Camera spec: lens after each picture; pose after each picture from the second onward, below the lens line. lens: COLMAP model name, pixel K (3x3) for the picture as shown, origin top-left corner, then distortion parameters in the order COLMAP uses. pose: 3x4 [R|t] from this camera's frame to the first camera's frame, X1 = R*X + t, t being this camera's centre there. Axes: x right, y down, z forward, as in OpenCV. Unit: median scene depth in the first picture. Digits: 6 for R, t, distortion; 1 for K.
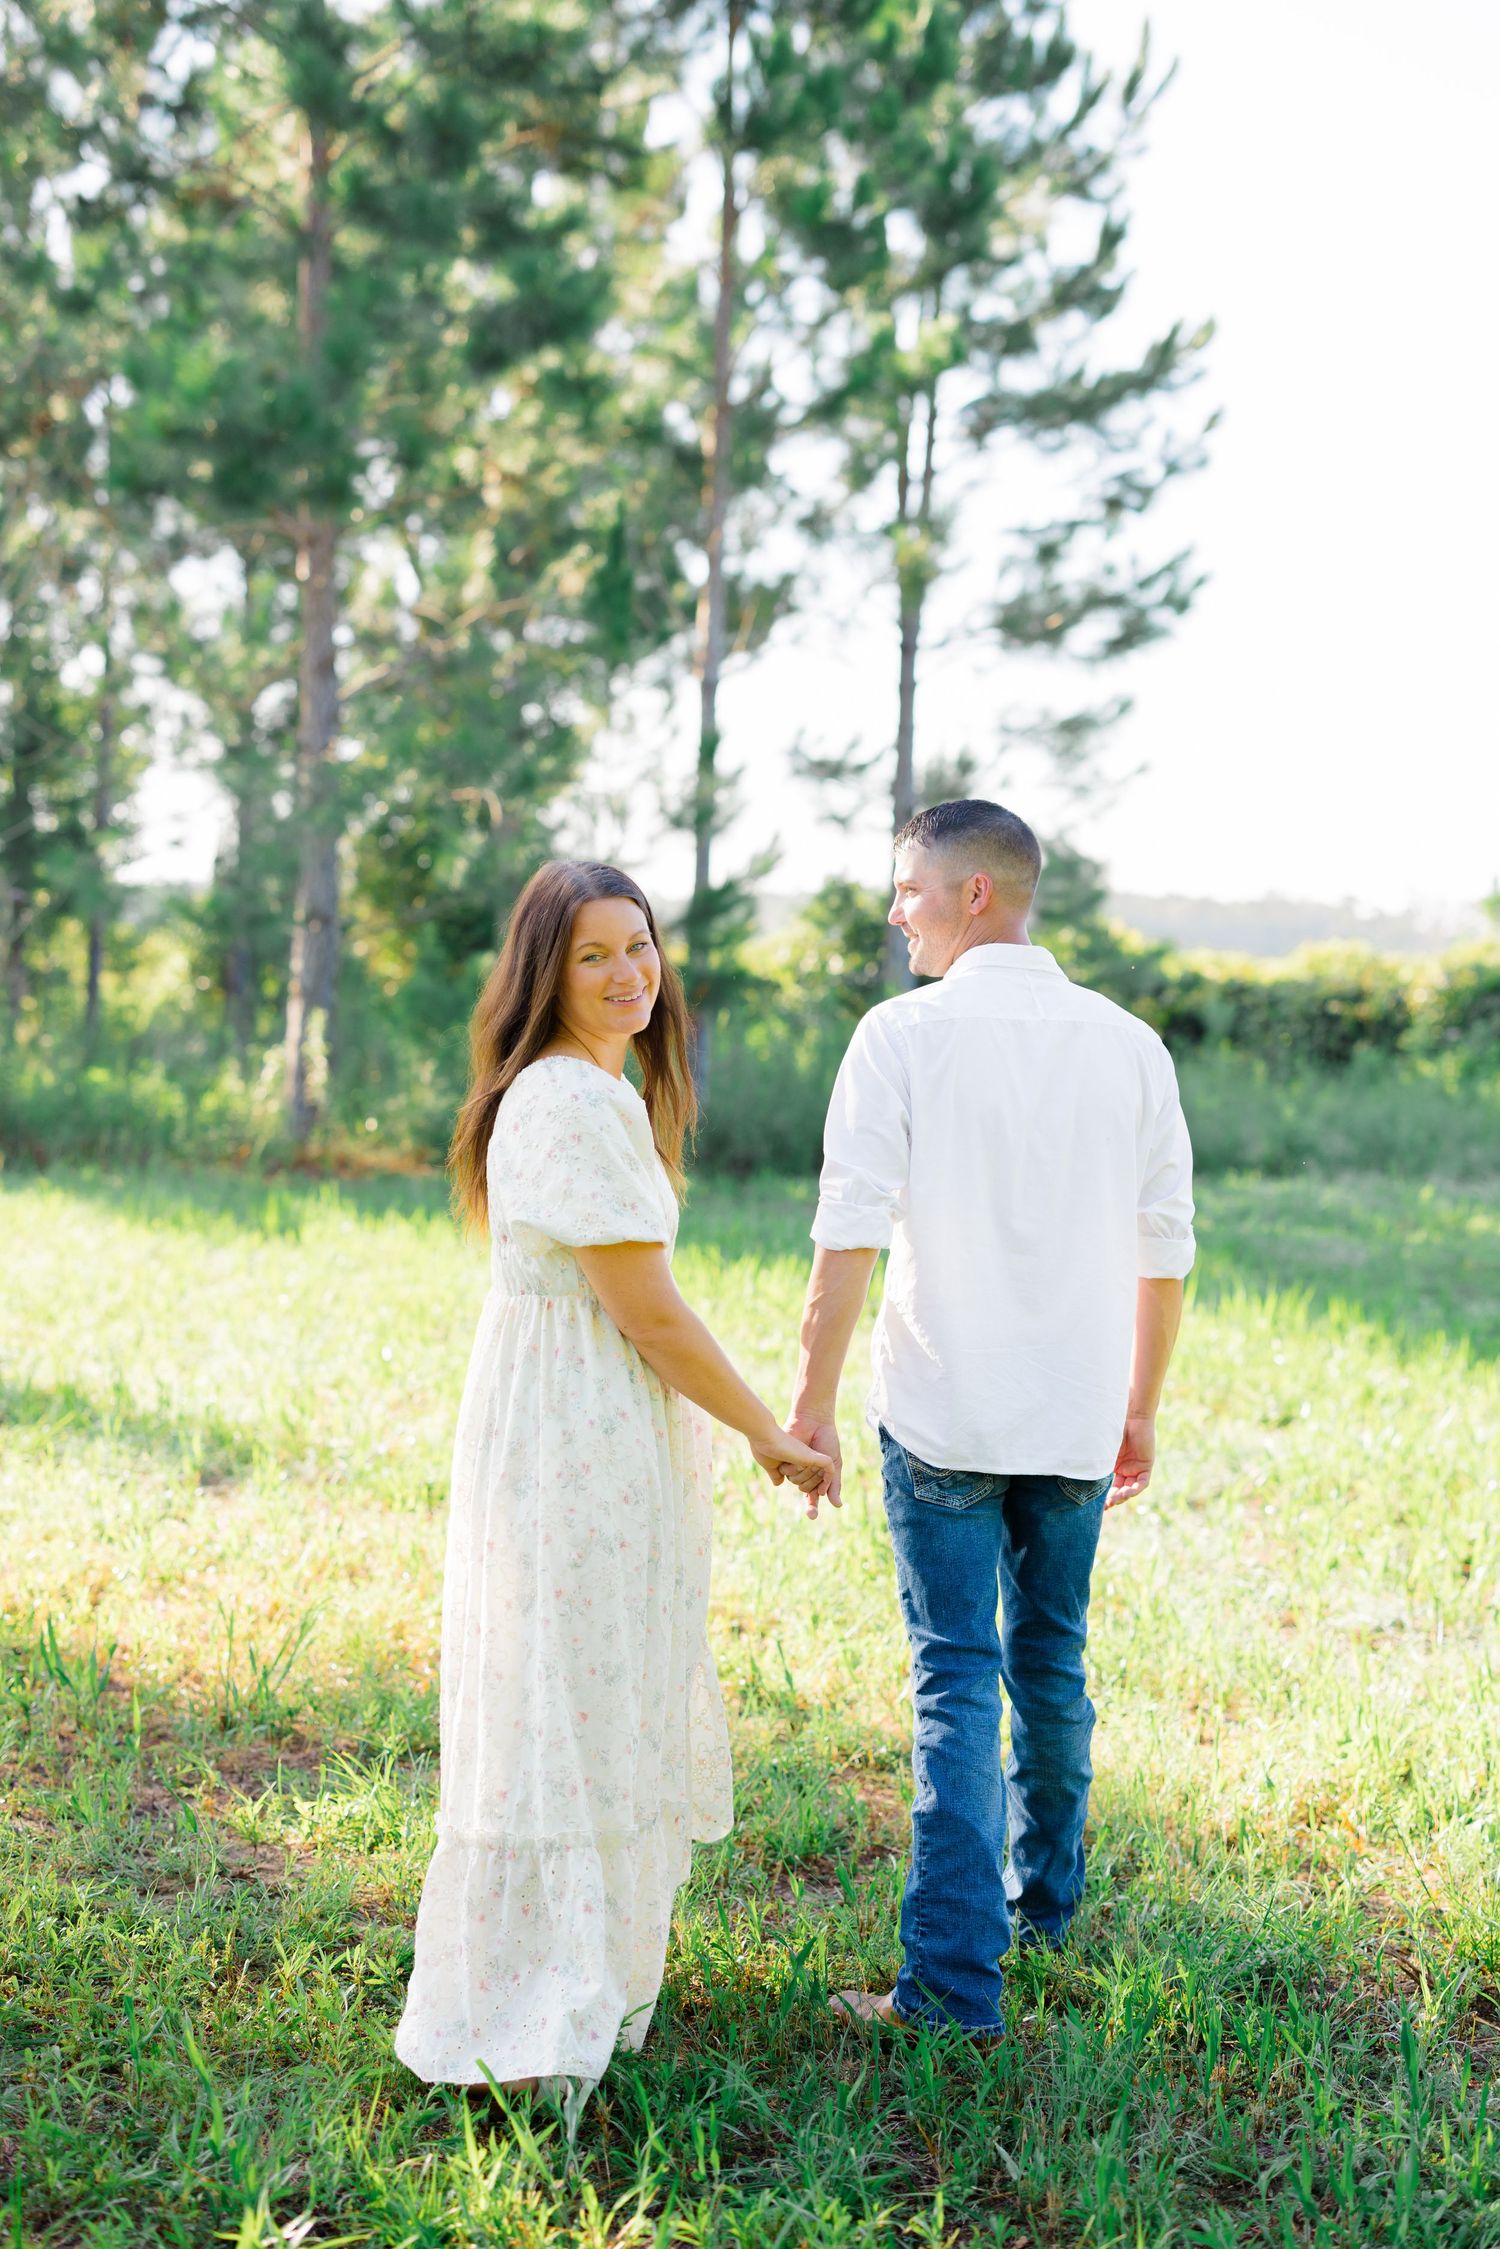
lens RADIAL K [[3186.3, 0, 750.0], [0, 3186.3, 1124.5], [0, 0, 1]] dist [0.005074, -0.026936]
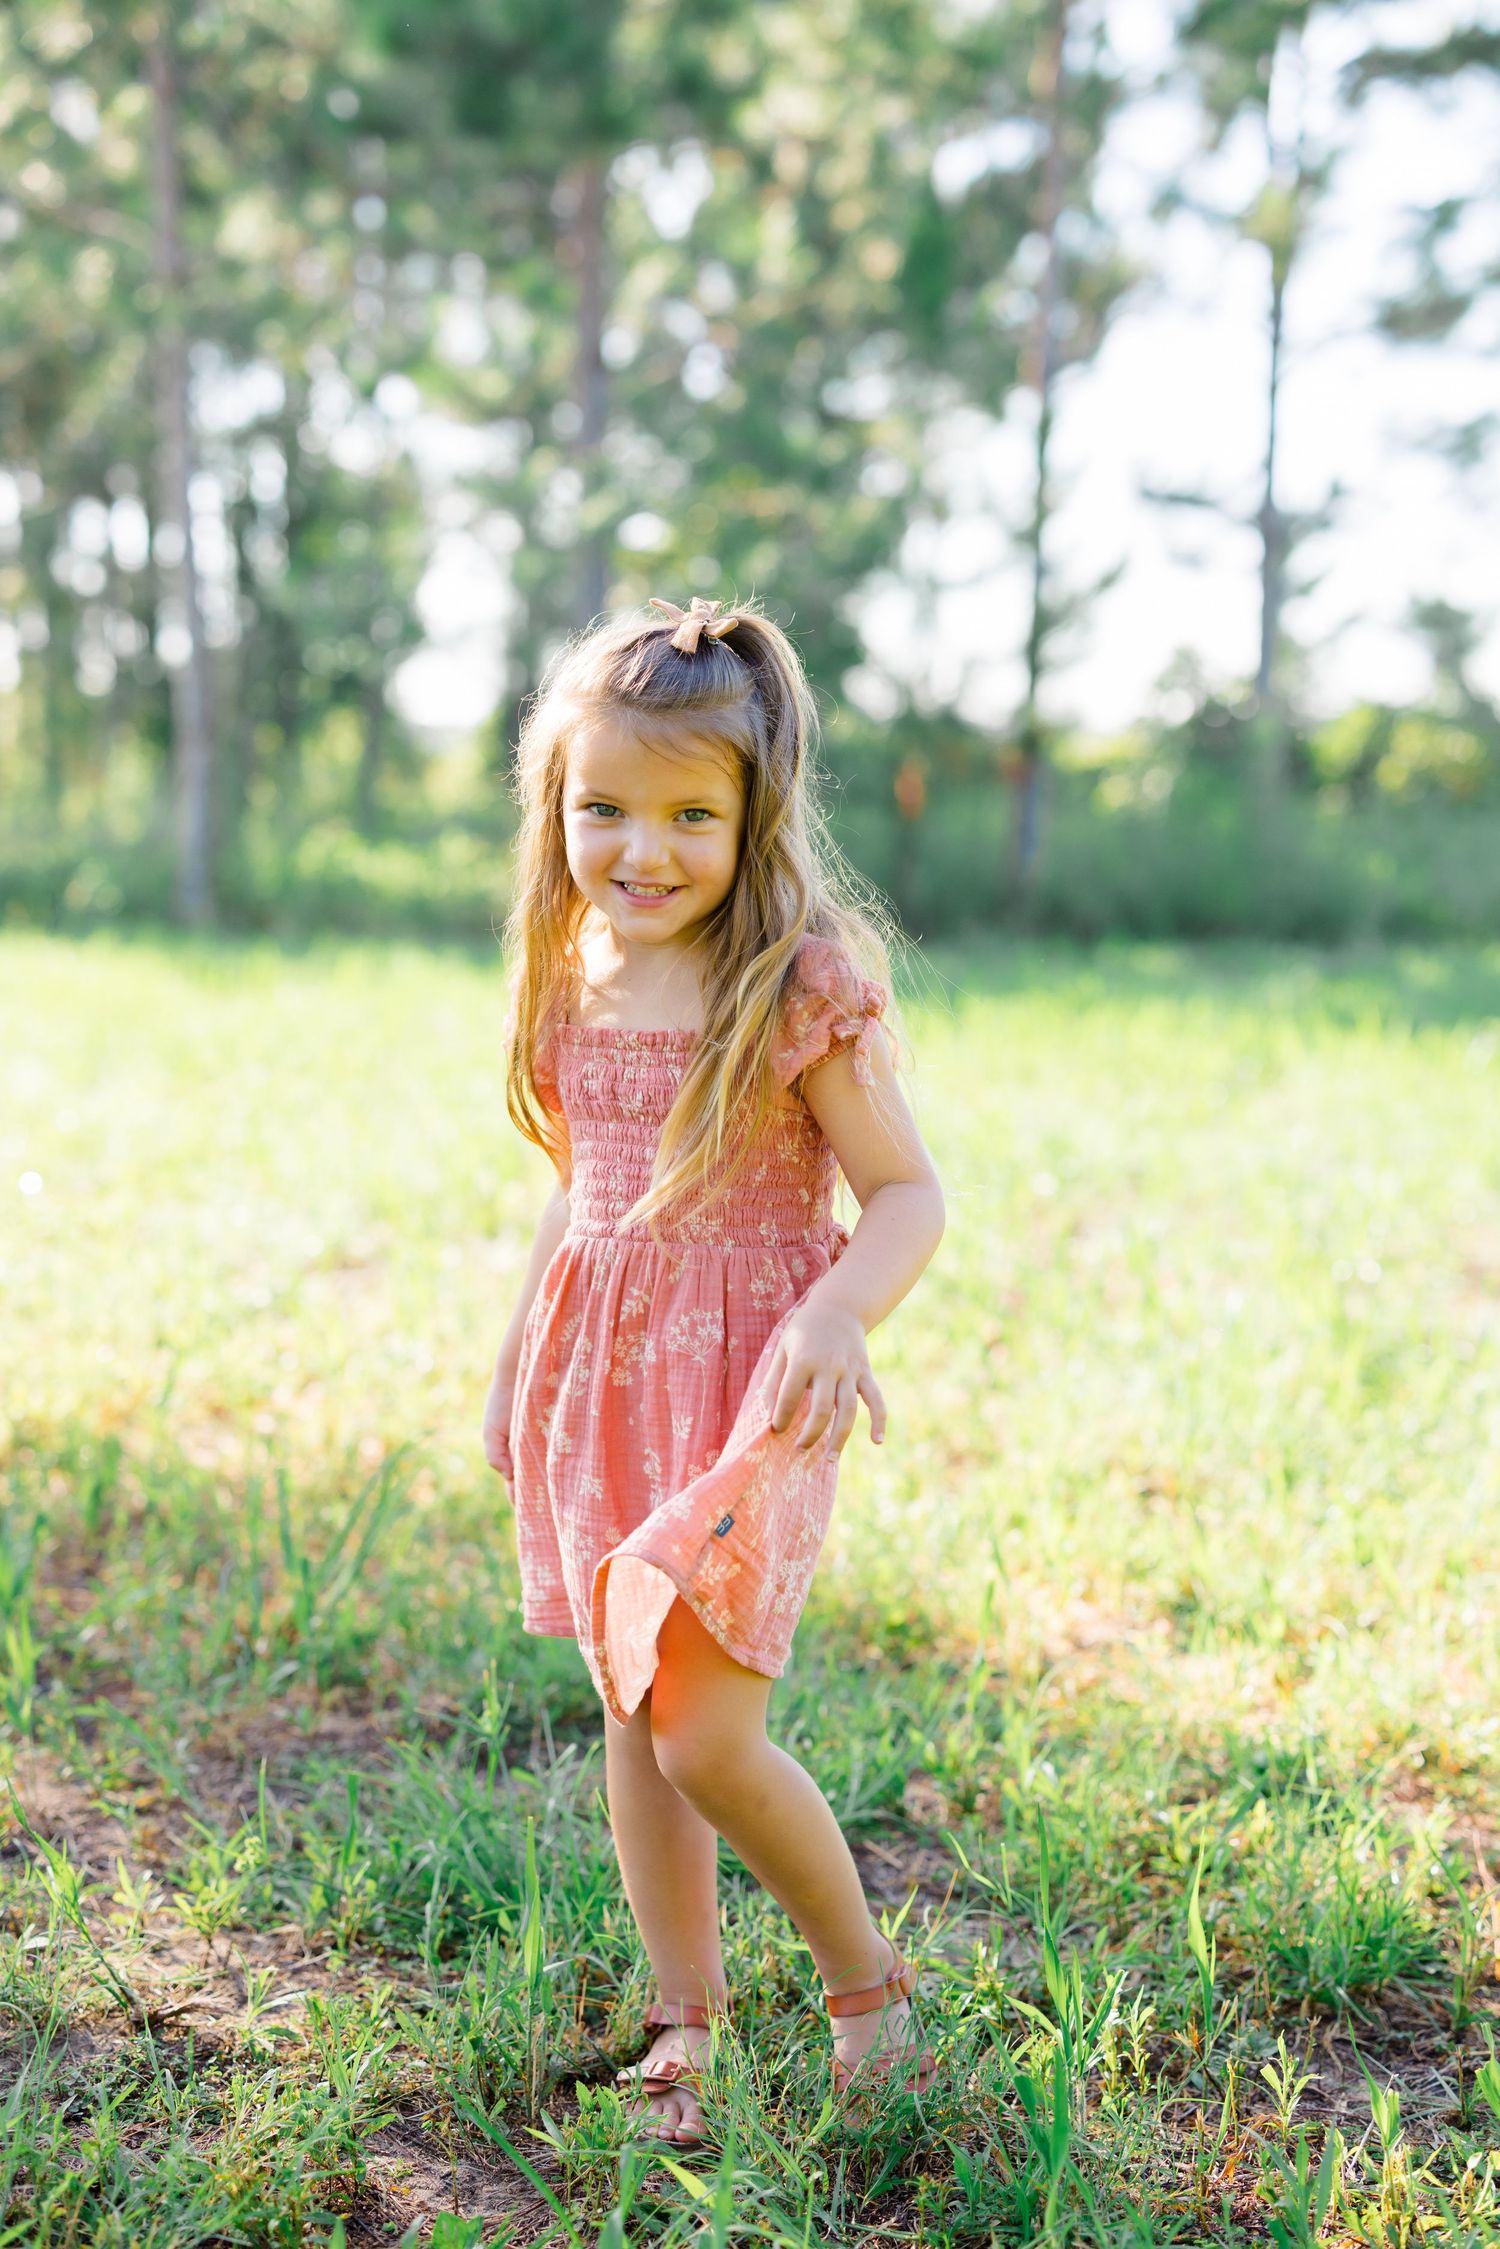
lens RADIAL K [[3186.3, 0, 750.0], [0, 3186.3, 1124.5], [0, 0, 1]] dist [0.005074, -0.026936]
pose [[0.995143, -0.002774, -0.098404, -0.007132], [0.007540, 0.998815, 0.048091, 0.018606], [0.098154, -0.048599, 0.993984, 0.125630]]
